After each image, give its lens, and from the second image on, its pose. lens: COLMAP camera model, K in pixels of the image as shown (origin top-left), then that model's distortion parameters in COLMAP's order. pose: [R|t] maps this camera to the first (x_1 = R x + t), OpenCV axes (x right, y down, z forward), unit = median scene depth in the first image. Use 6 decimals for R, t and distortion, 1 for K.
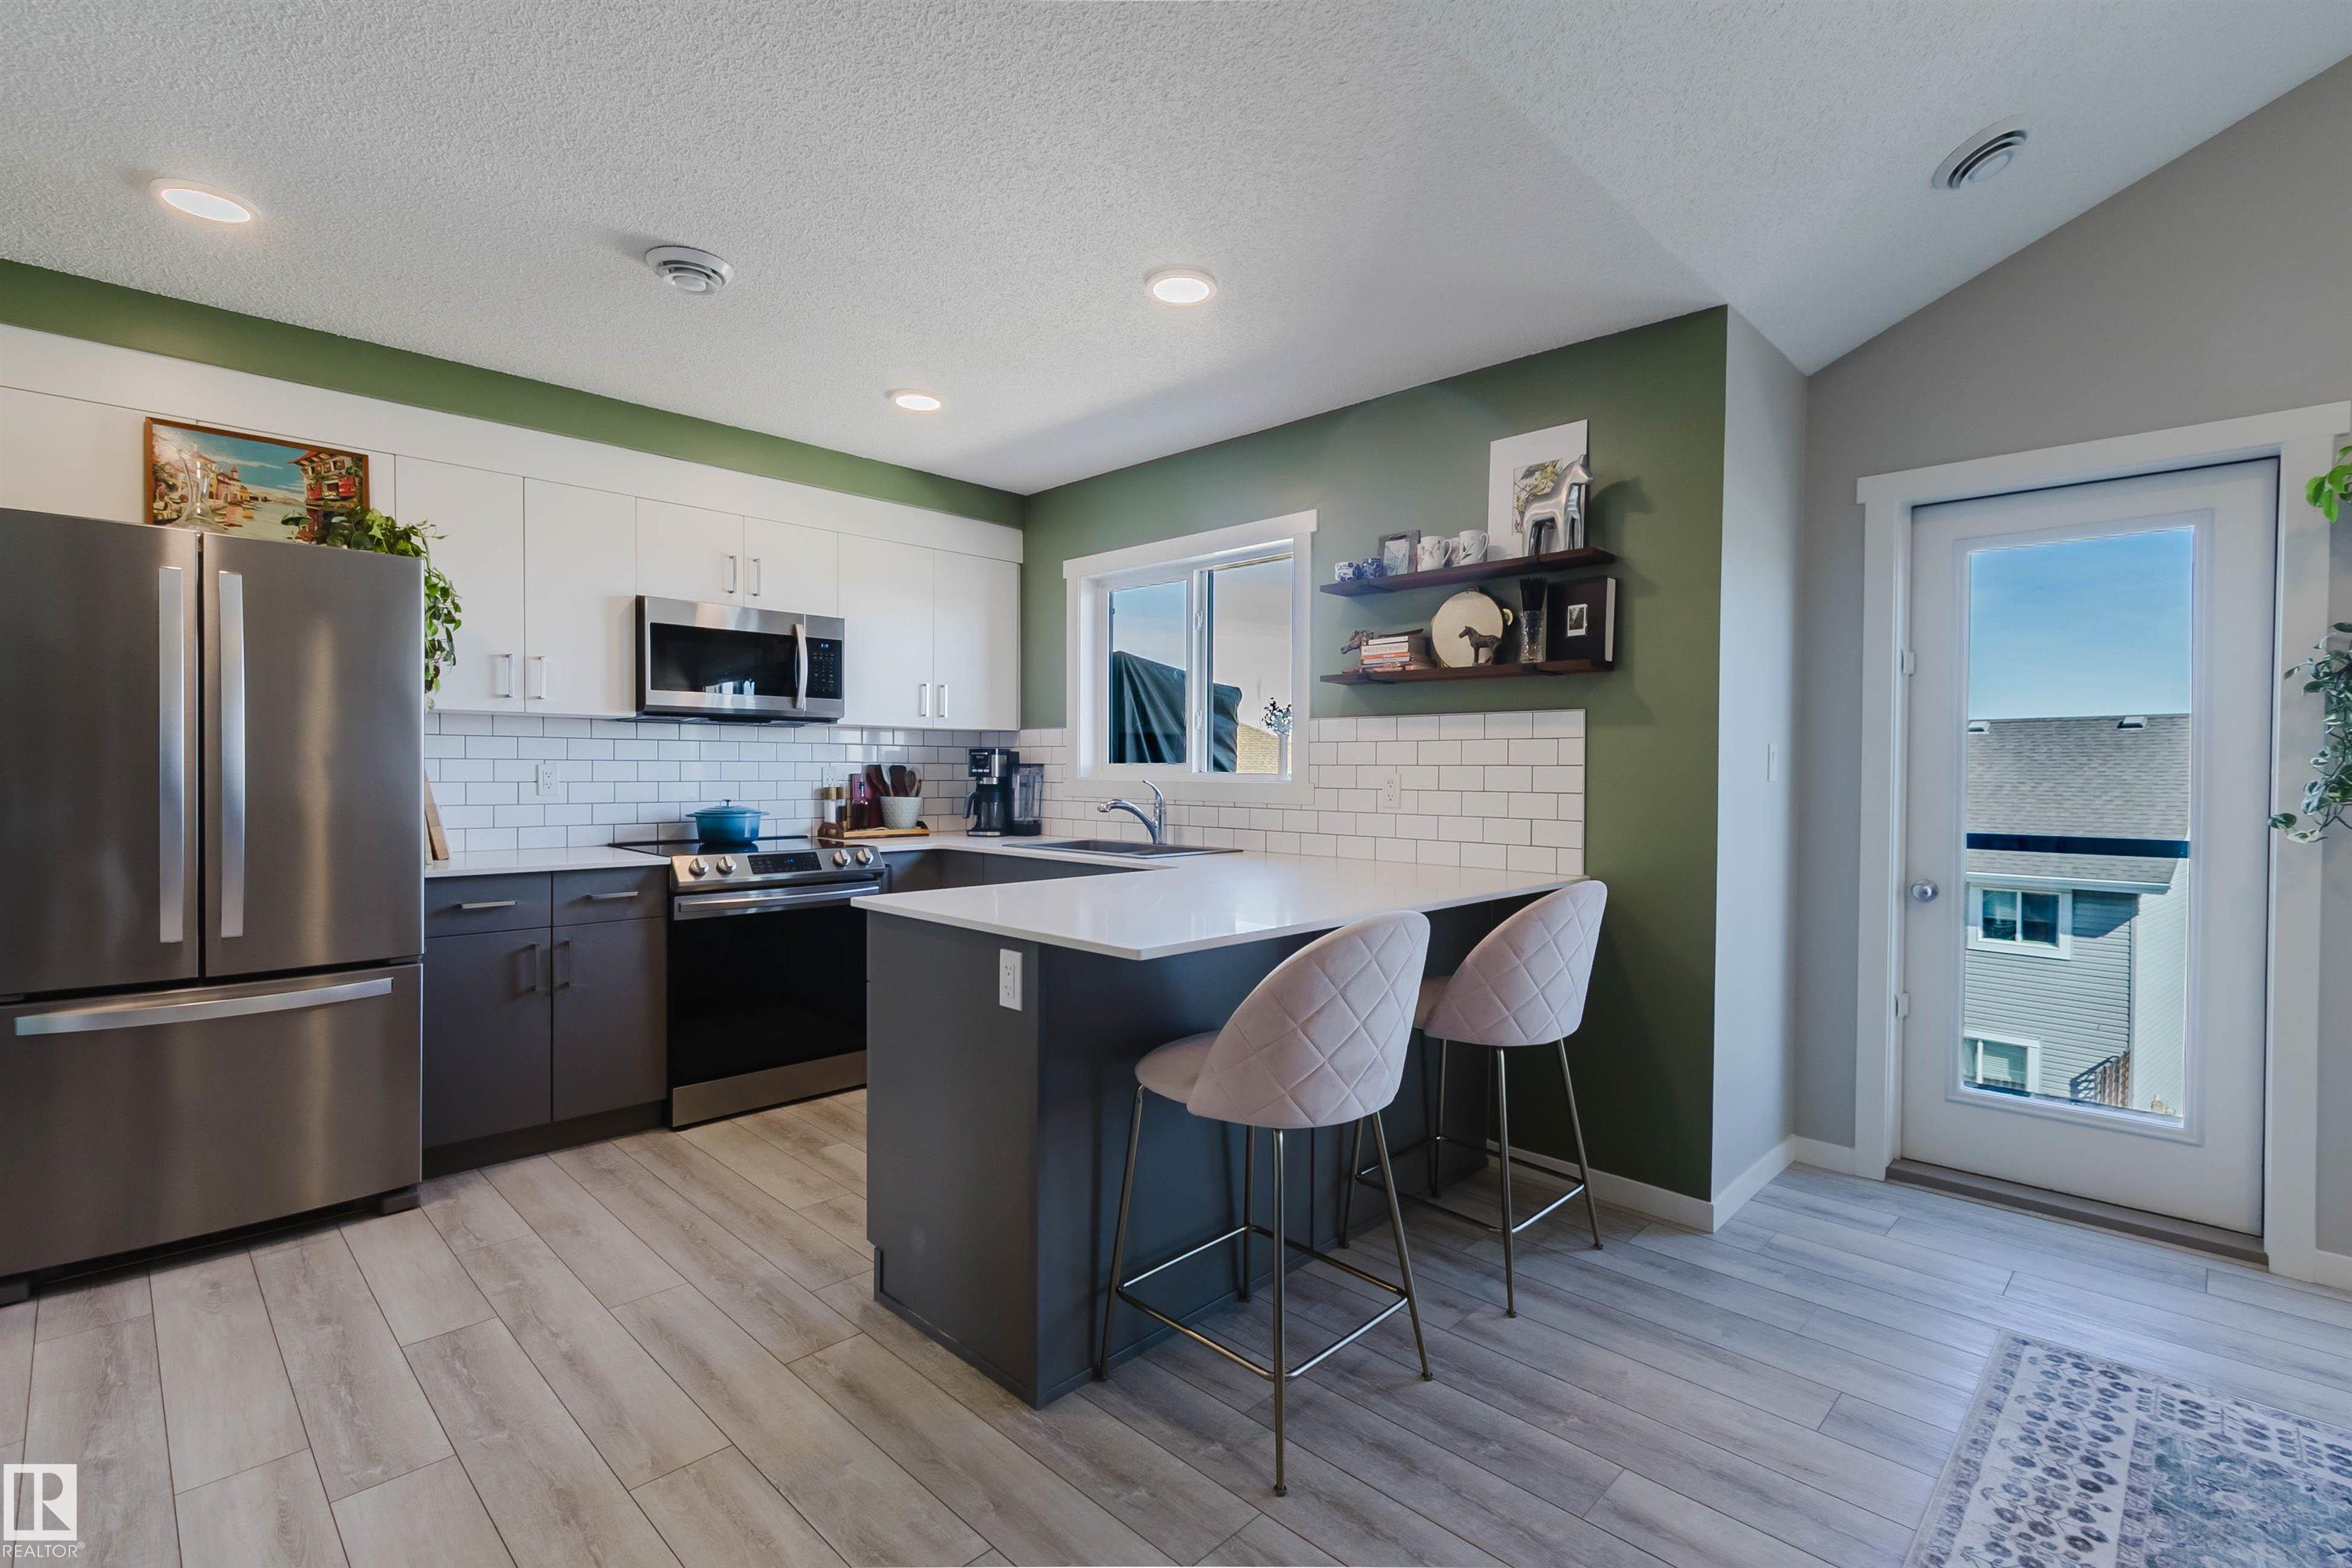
lens RADIAL K [[1080.7, 0, 1185.2], [0, 1080.7, 752.0], [0, 0, 1]] dist [0.005114, 0.000169]
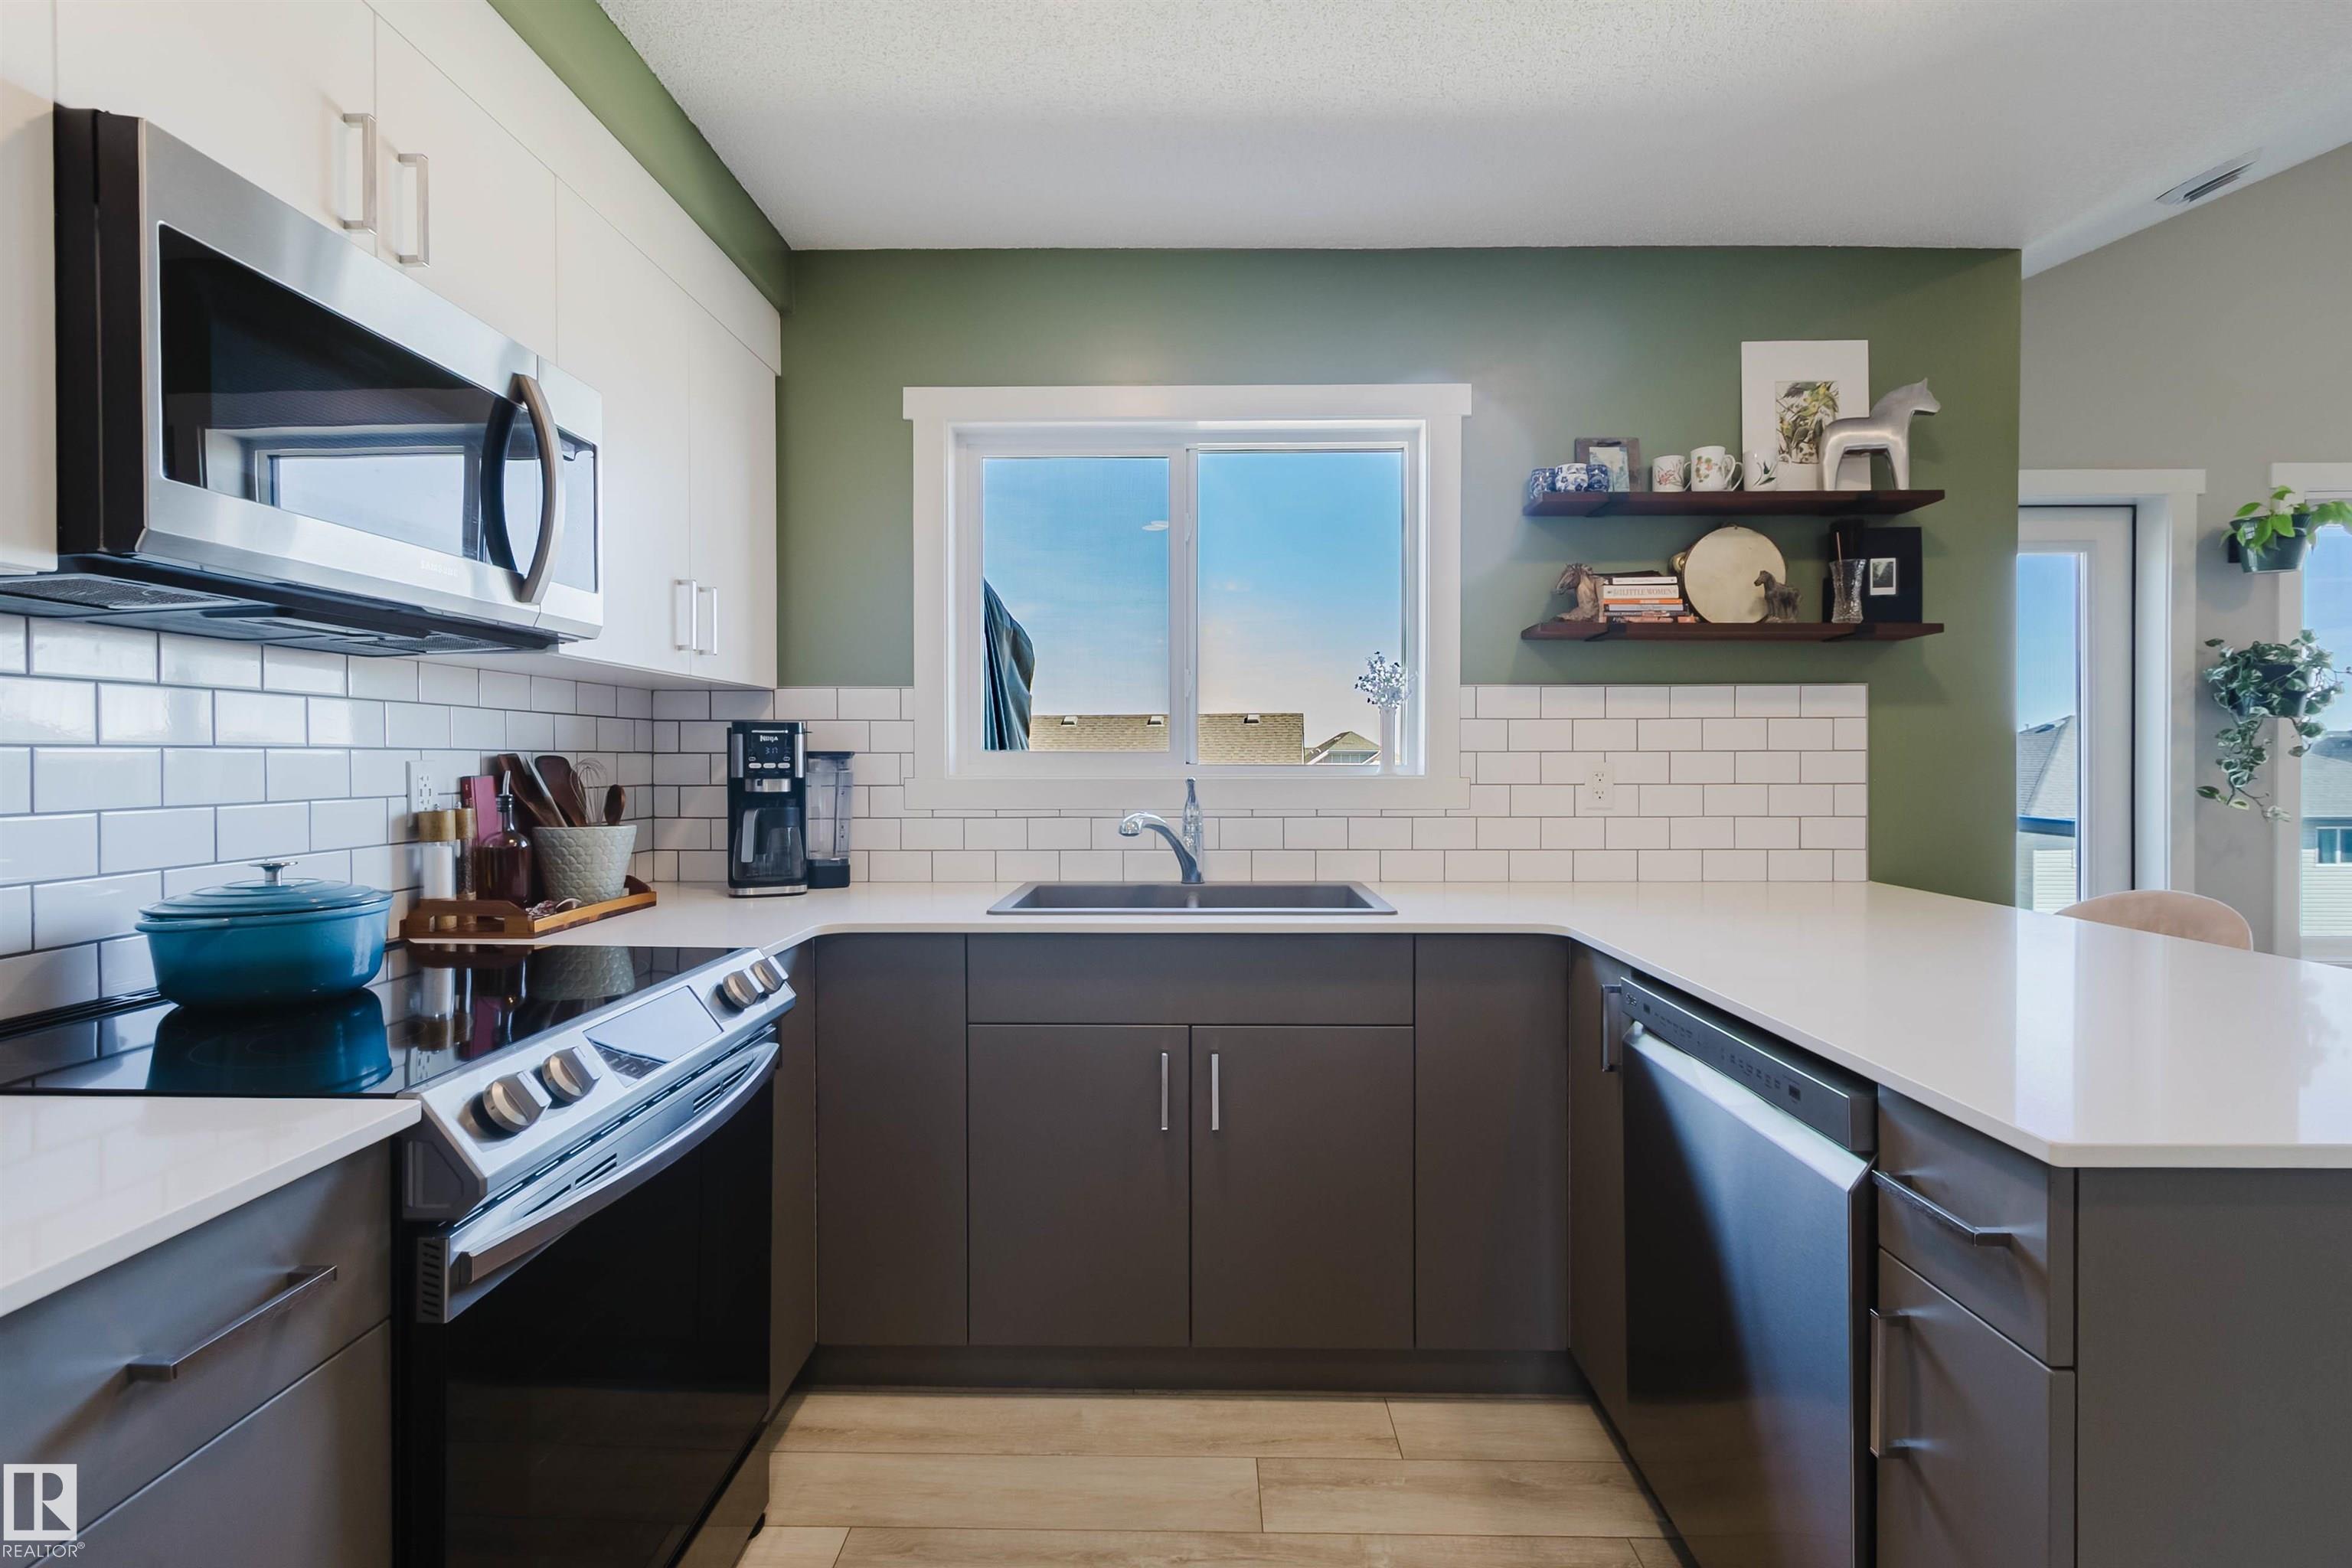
lens RADIAL K [[1080.7, 0, 1185.2], [0, 1080.7, 752.0], [0, 0, 1]] dist [0.005114, 0.000169]
pose [[0.721659, -0.003142, 0.692242, -0.531107], [-0.004158, 0.999952, 0.008873, 0.007401], [-0.692236, -0.009281, 0.721611, 0.670130]]
